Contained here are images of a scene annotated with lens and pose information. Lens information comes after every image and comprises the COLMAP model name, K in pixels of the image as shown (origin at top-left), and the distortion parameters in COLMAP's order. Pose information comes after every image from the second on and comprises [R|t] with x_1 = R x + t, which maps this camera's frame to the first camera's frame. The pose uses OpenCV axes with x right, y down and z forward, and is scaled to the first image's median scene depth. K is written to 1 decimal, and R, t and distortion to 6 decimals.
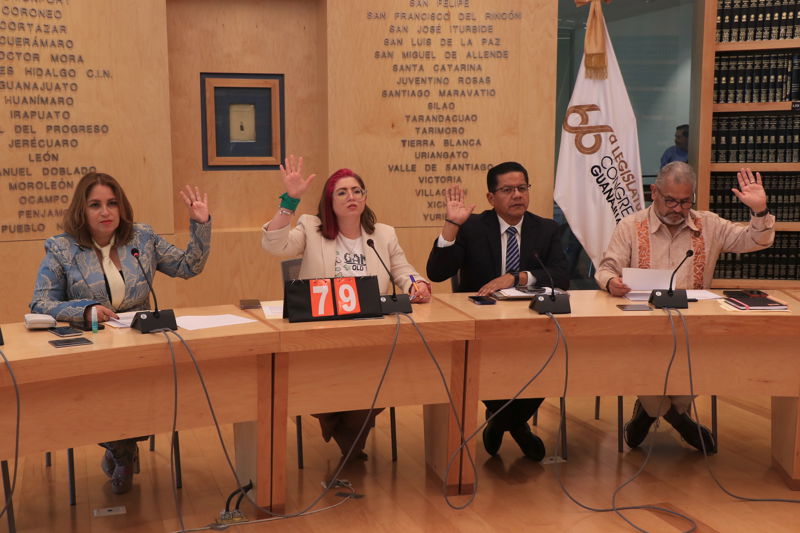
lens RADIAL K [[1030.5, 0, 427.4], [0, 1030.5, 278.8], [0, 0, 1]] dist [0.048217, 0.000000]
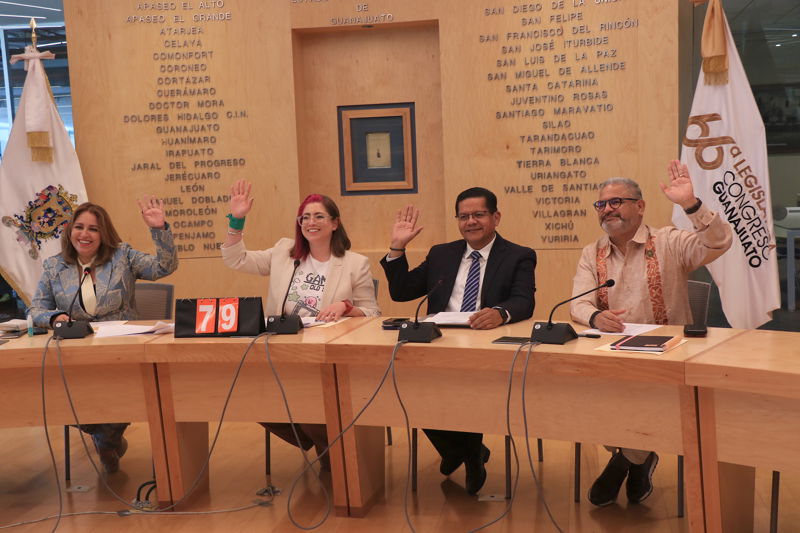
lens RADIAL K [[1030.5, 0, 401.8], [0, 1030.5, 271.2], [0, 0, 1]] dist [0.048217, 0.000000]
pose [[0.862591, 0.019510, -0.505526, 0.426126], [-0.030993, 0.999417, -0.014313, -0.013290], [0.504952, 0.028014, 0.862692, 0.108567]]
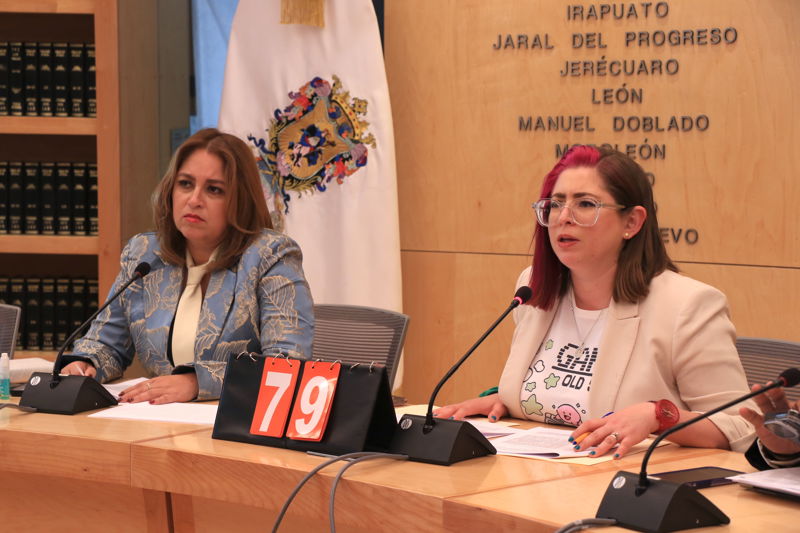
lens RADIAL K [[2412.2, 0, 361.0], [0, 2412.2, 283.2], [0, 0, 1]] dist [0.679592, 0.000000]
pose [[0.463135, 0.090017, -0.881704, 0.621178], [-0.119033, 0.992133, 0.038767, -0.057169], [0.878258, 0.086998, 0.470207, 0.335911]]
